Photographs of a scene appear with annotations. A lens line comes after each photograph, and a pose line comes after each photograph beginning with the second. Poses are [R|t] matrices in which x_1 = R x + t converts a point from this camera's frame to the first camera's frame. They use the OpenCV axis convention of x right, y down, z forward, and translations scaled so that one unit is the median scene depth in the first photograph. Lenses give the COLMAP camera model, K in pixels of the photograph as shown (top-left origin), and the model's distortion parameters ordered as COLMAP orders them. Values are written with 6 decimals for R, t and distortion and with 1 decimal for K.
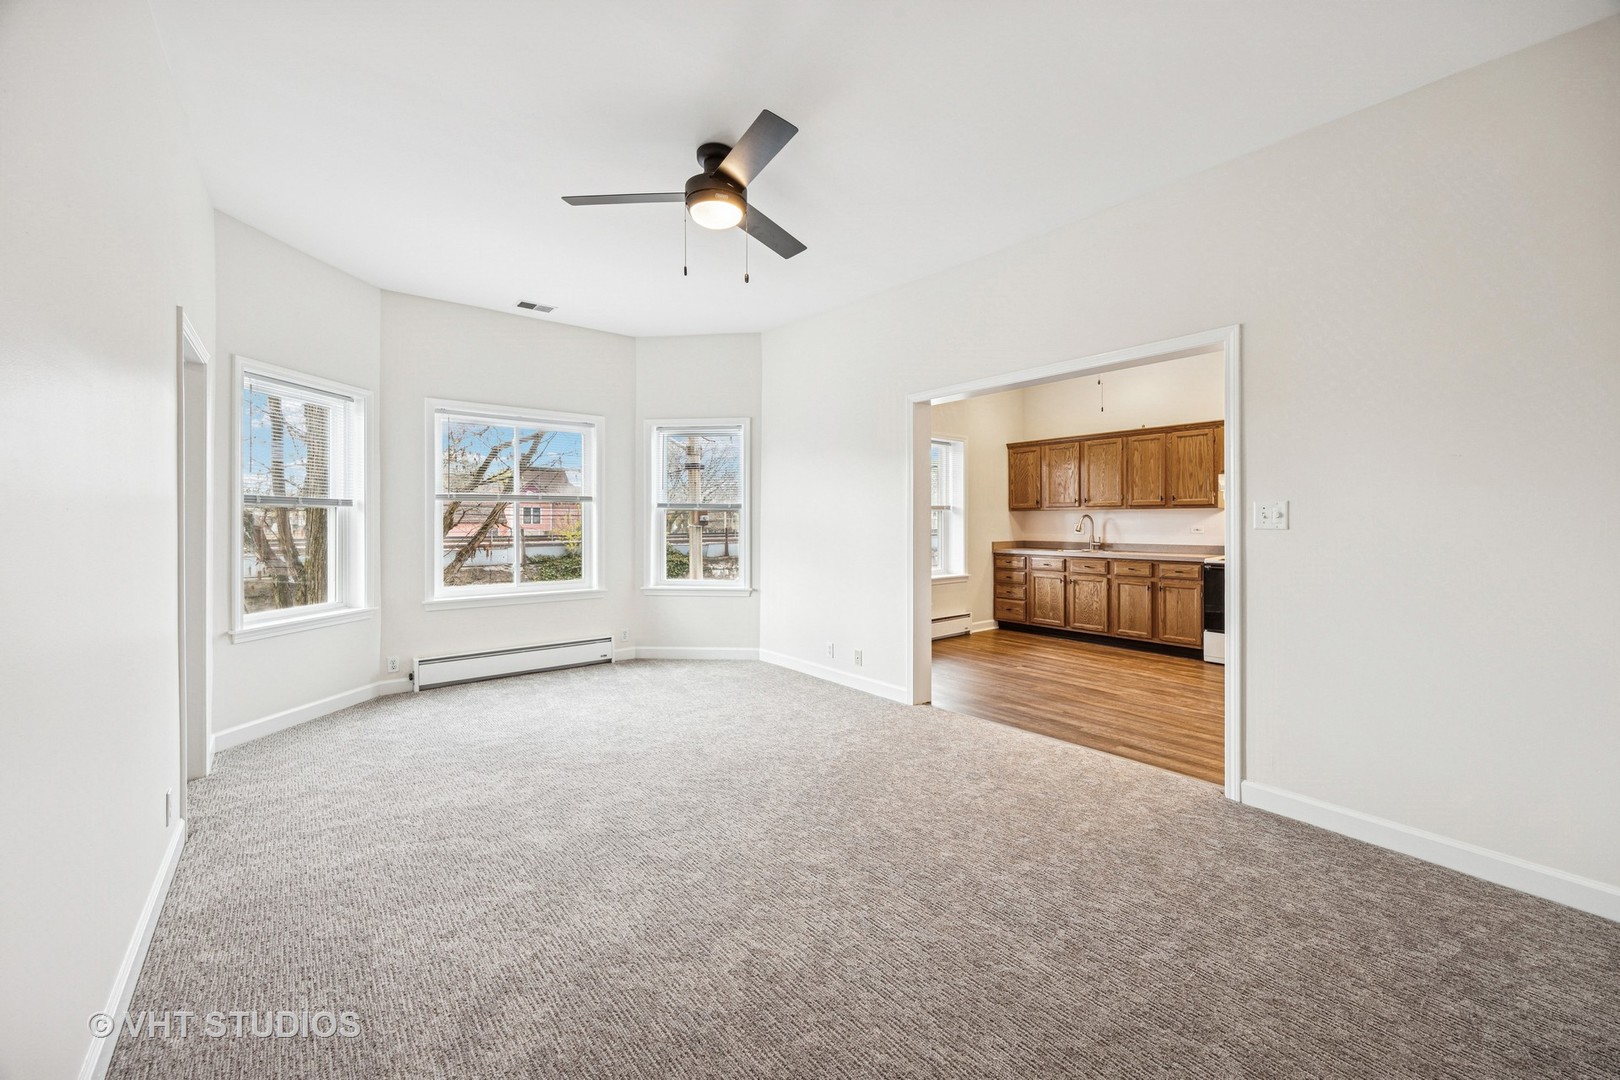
lens RADIAL K [[628.8, 0, 810.6], [0, 628.8, 522.1], [0, 0, 1]] dist [0.000675, -0.000012]
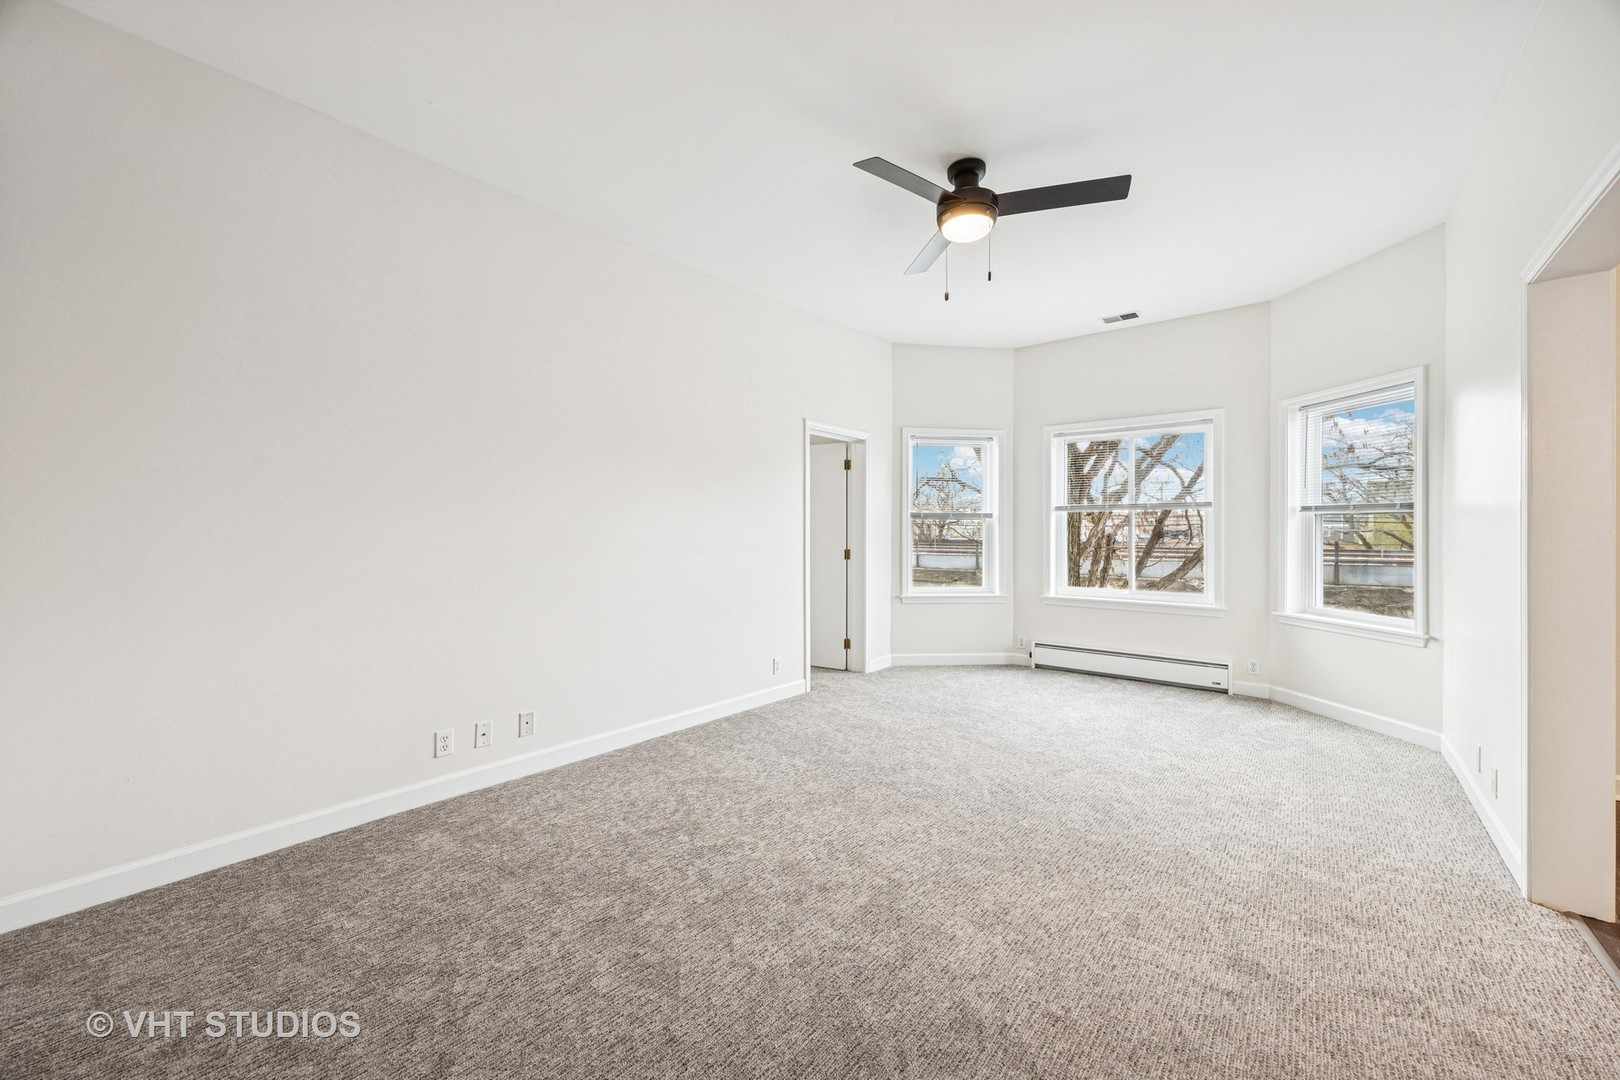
lens RADIAL K [[626.9, 0, 810.0], [0, 626.9, 540.0], [0, 0, 1]] dist [0.000454, -0.000029]
pose [[0.206276, 0.015093, -0.978378, 0.477771], [-0.002886, 0.999886, 0.014817, 0.002756], [0.978490, -0.000232, 0.206296, 0.316806]]
